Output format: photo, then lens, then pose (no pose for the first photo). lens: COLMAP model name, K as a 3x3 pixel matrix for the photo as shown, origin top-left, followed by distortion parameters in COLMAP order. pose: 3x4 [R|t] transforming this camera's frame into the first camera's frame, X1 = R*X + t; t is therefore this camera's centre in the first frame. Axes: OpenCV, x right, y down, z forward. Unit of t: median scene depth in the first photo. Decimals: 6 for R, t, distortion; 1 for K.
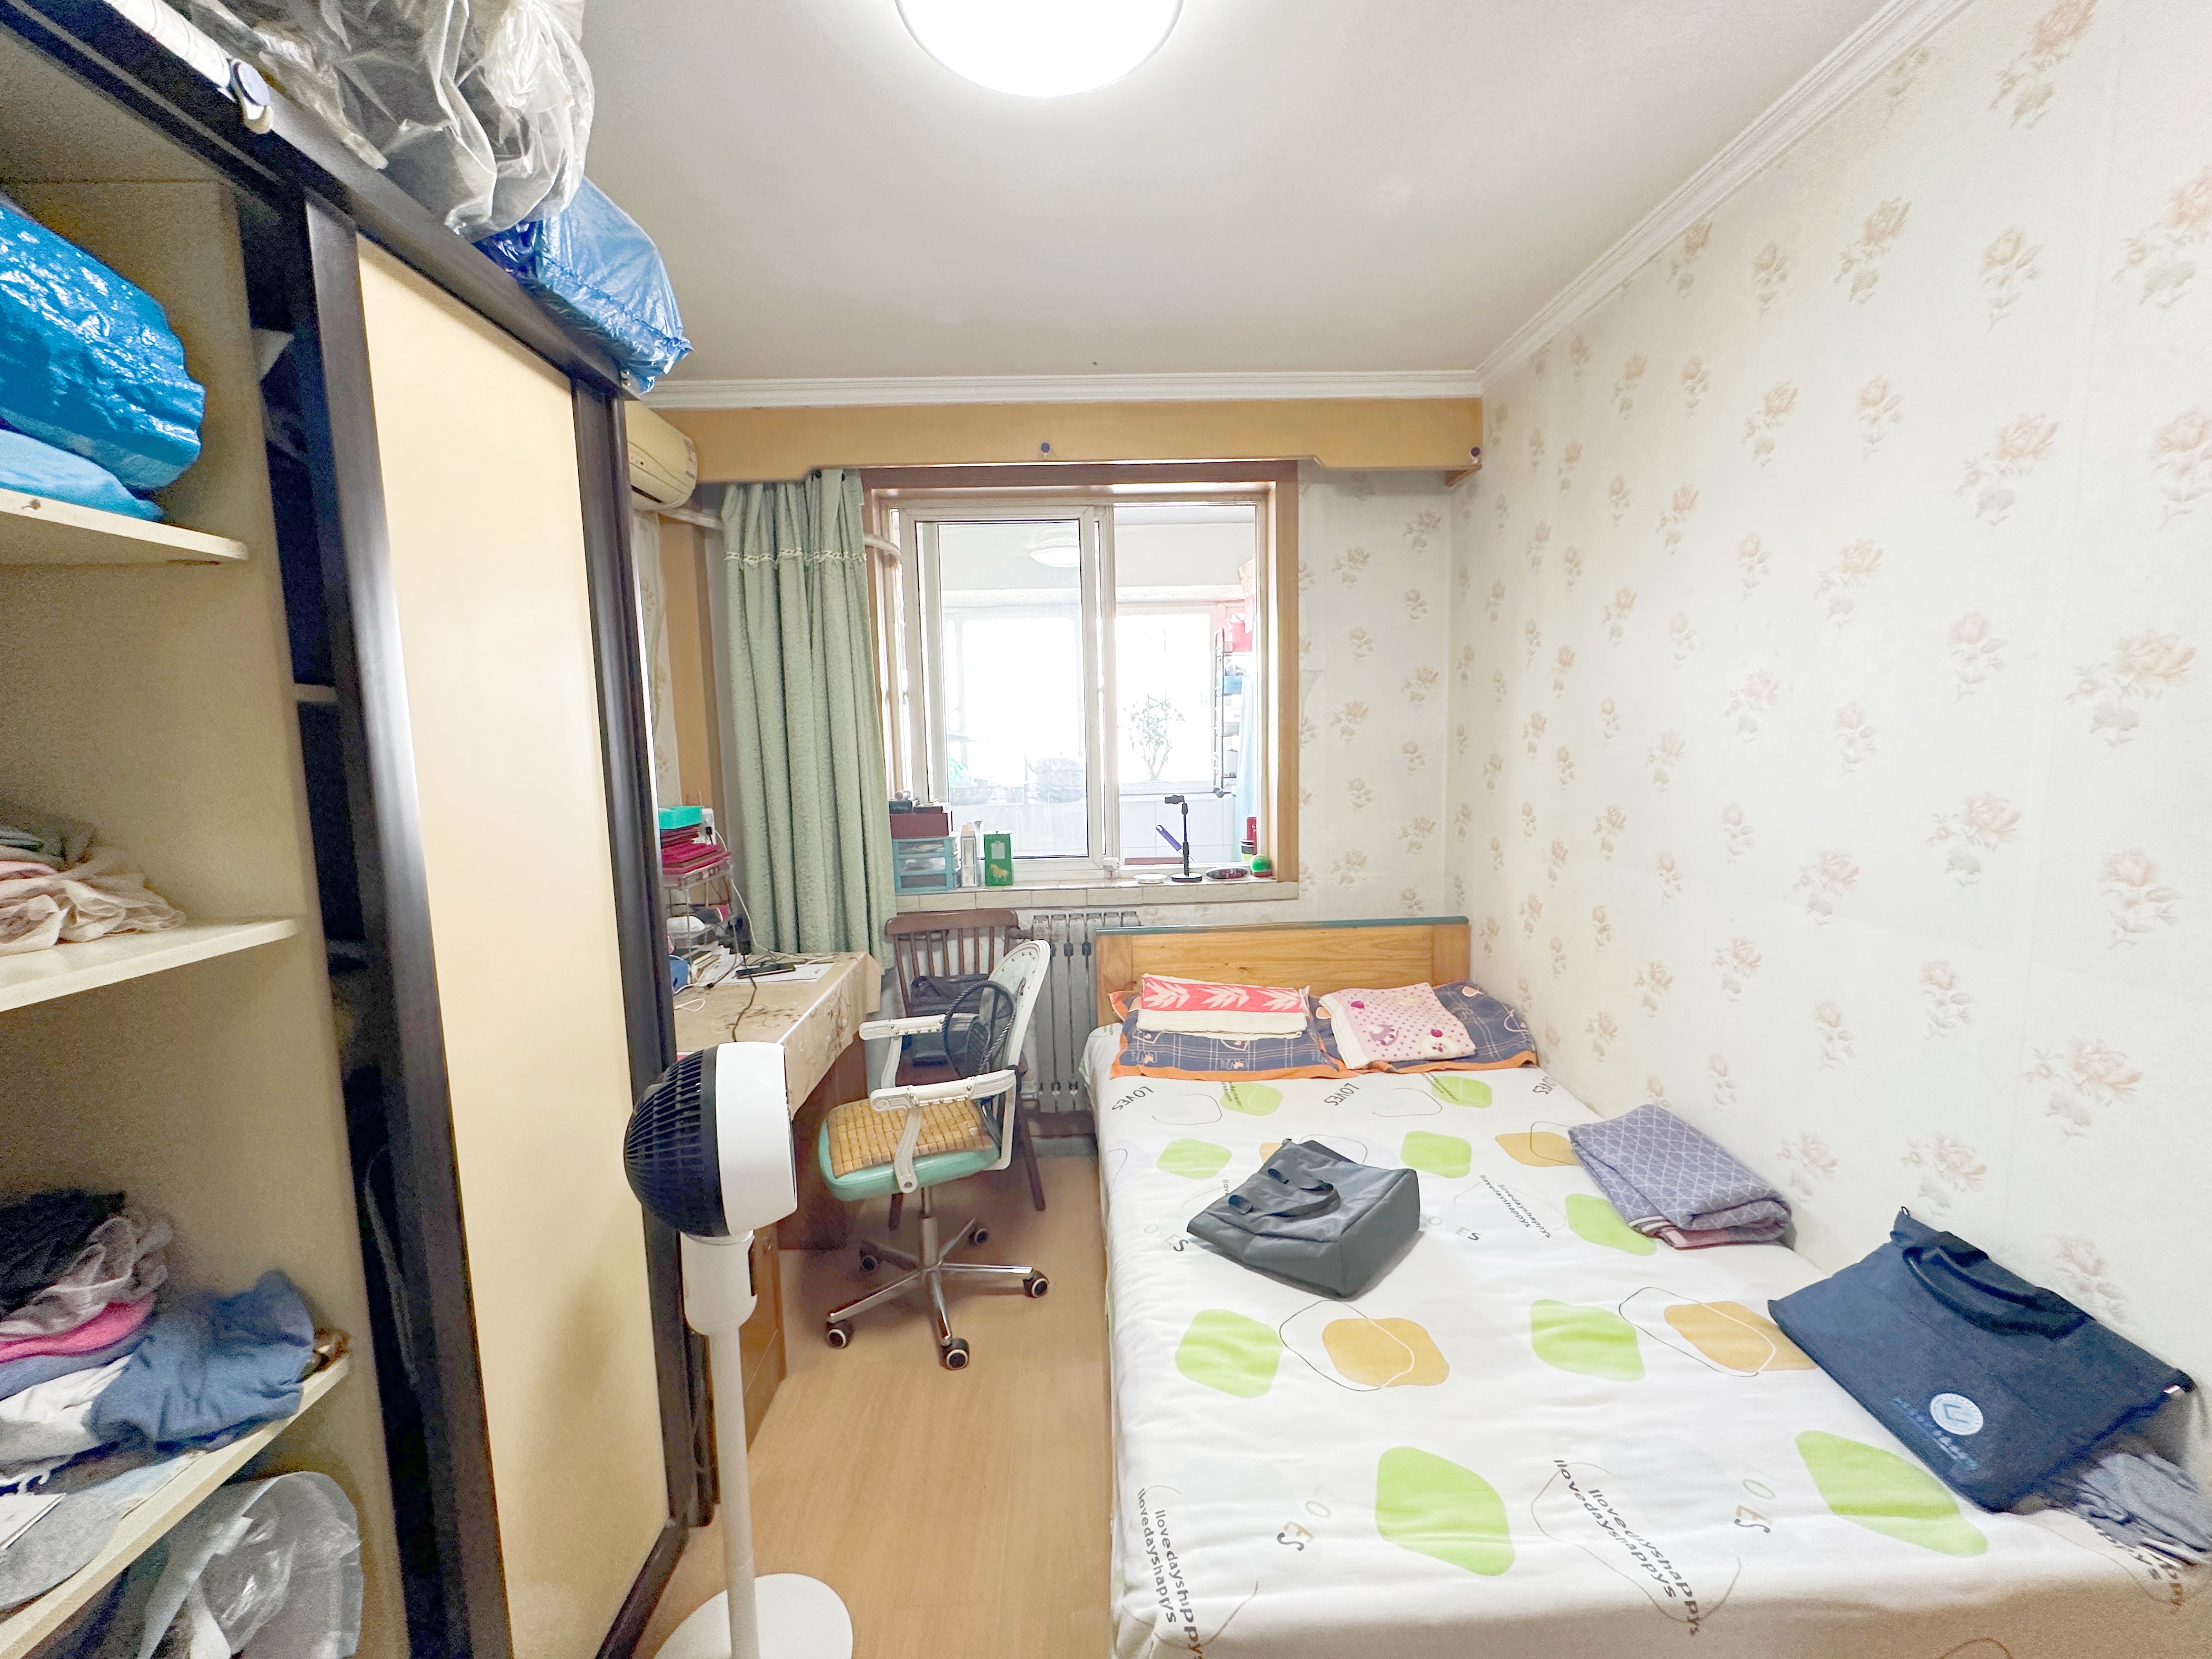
lens RADIAL K [[890.6, 0, 1108.4], [0, 890.6, 831.3], [0, 0, 1]] dist [0.000057, -0.000033]
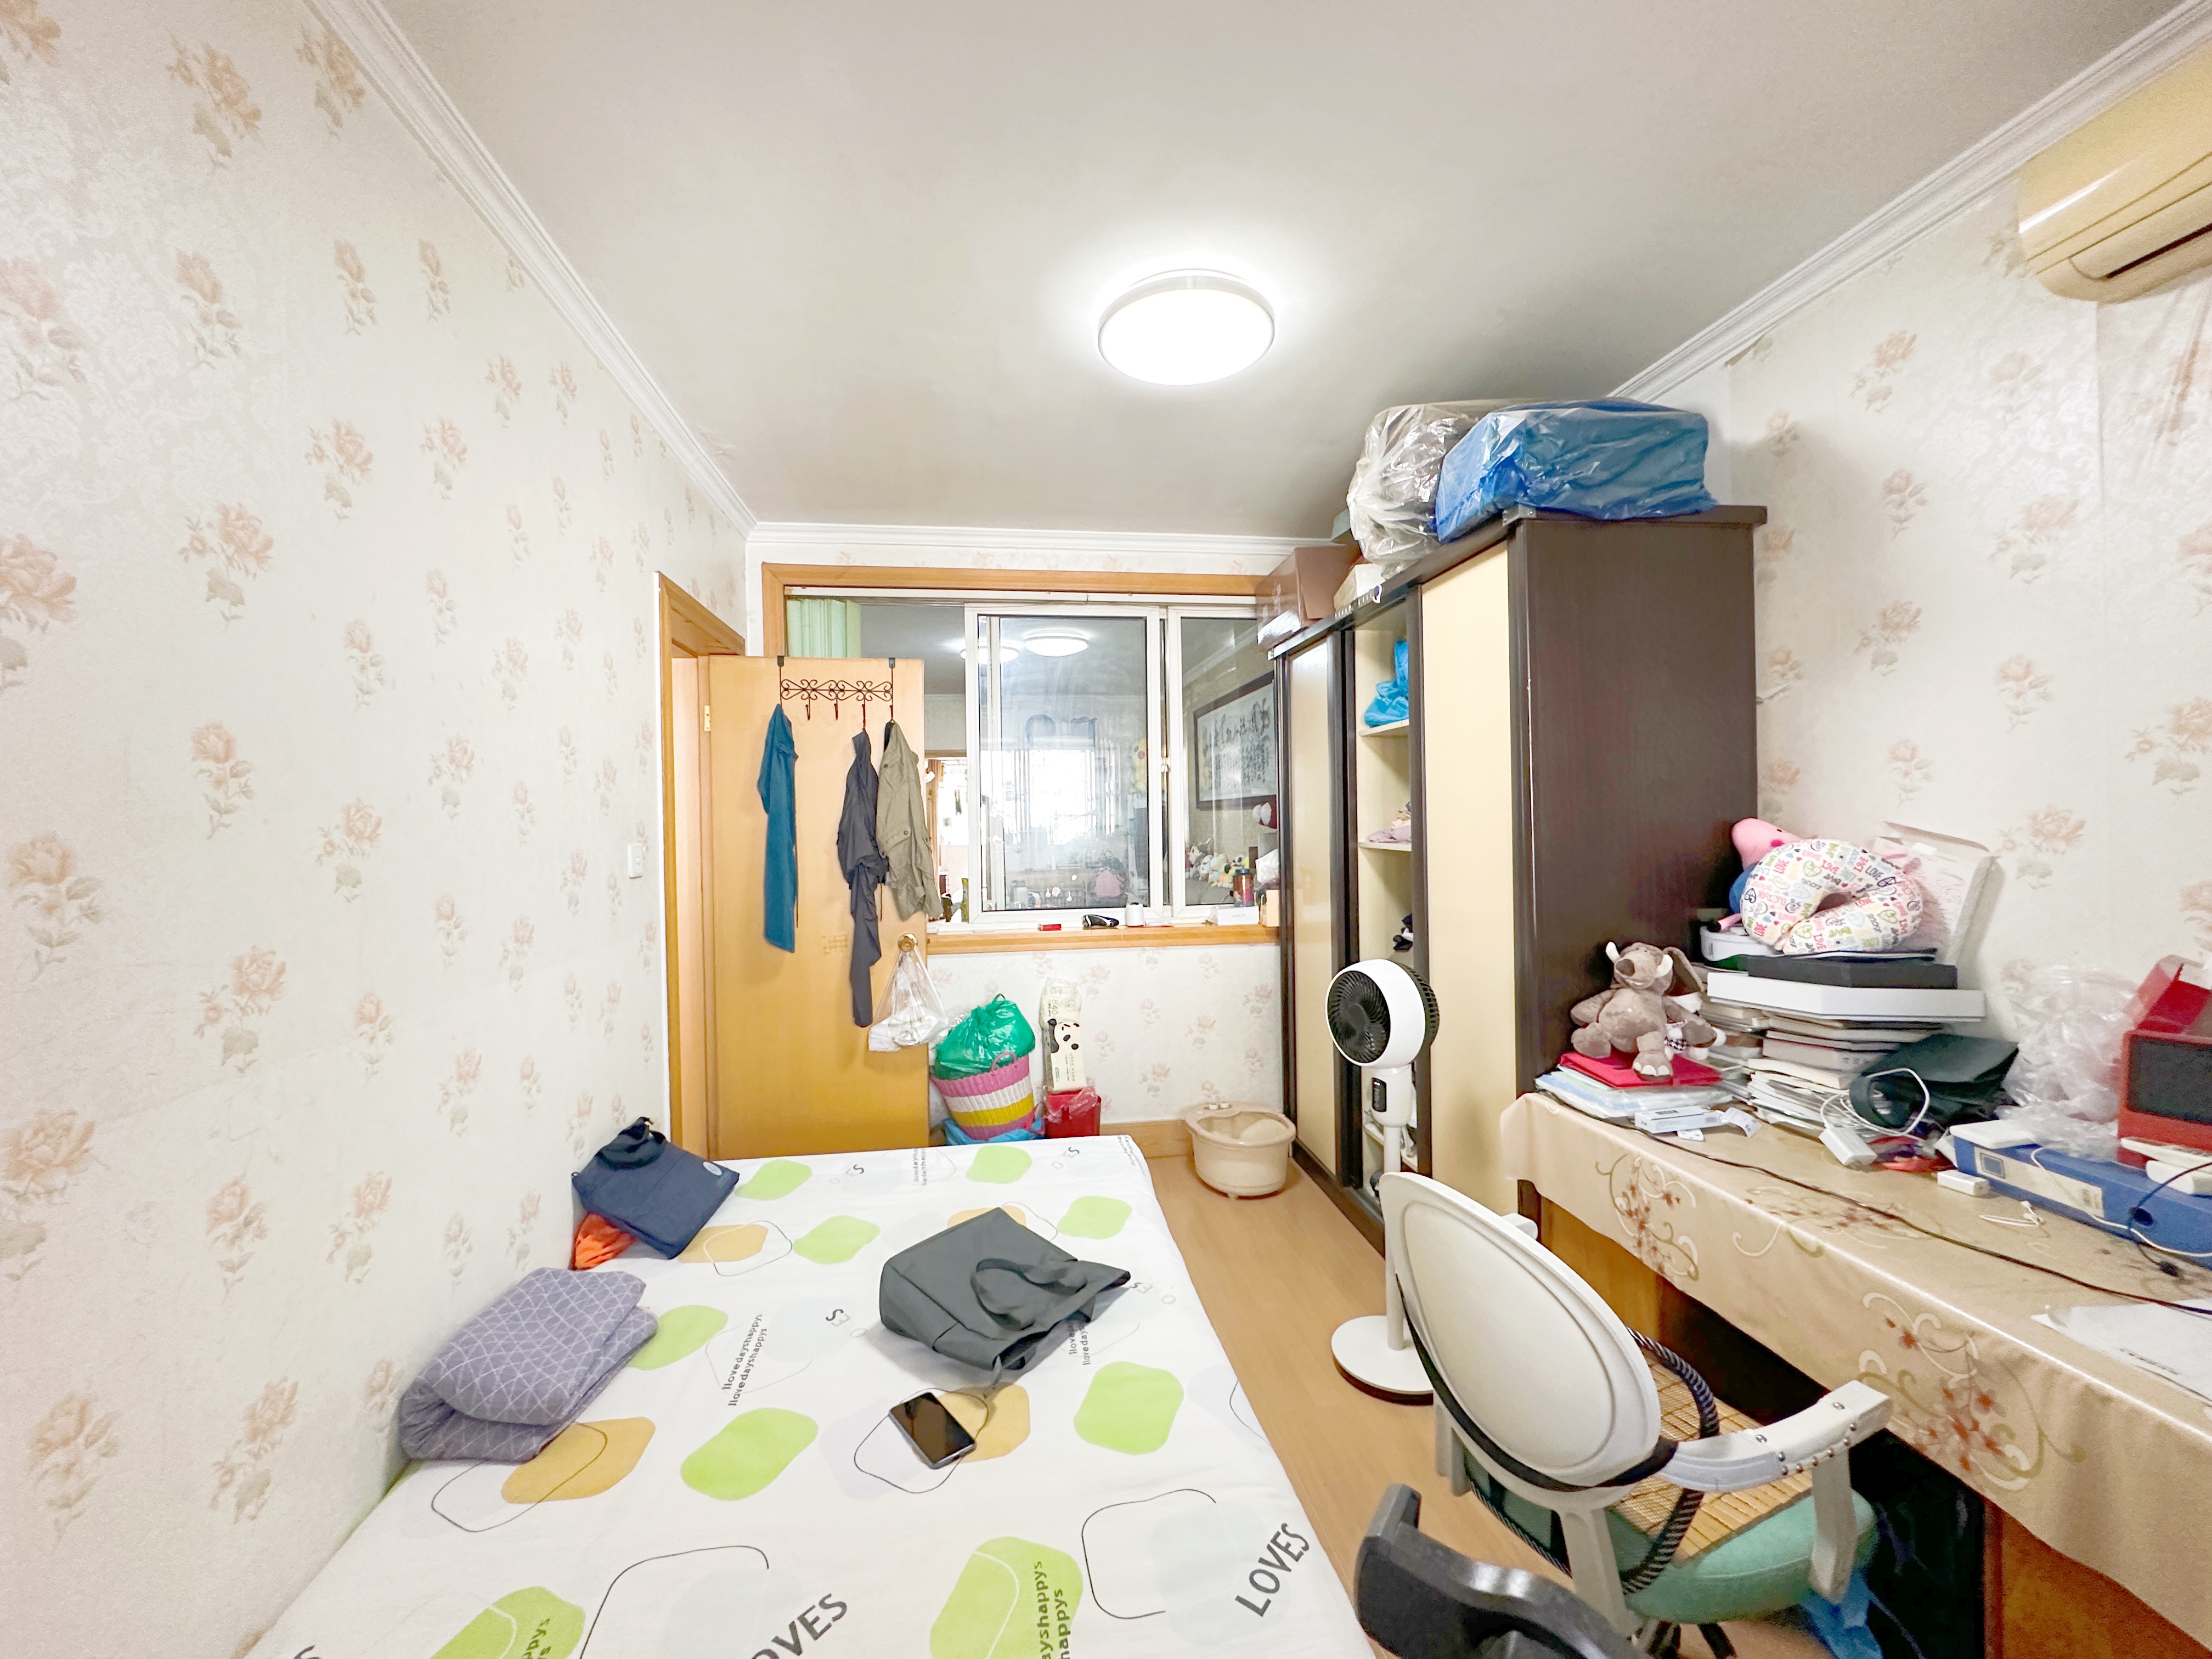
lens RADIAL K [[890.6, 0, 1103.0], [0, 890.6, 825.0], [0, 0, 1]] dist [0.000057, -0.000033]
pose [[-0.993282, 0.042415, -0.107667, 0.173185], [0.029236, 0.992202, 0.121161, -0.153813], [0.111966, 0.117199, -0.986777, 1.646162]]
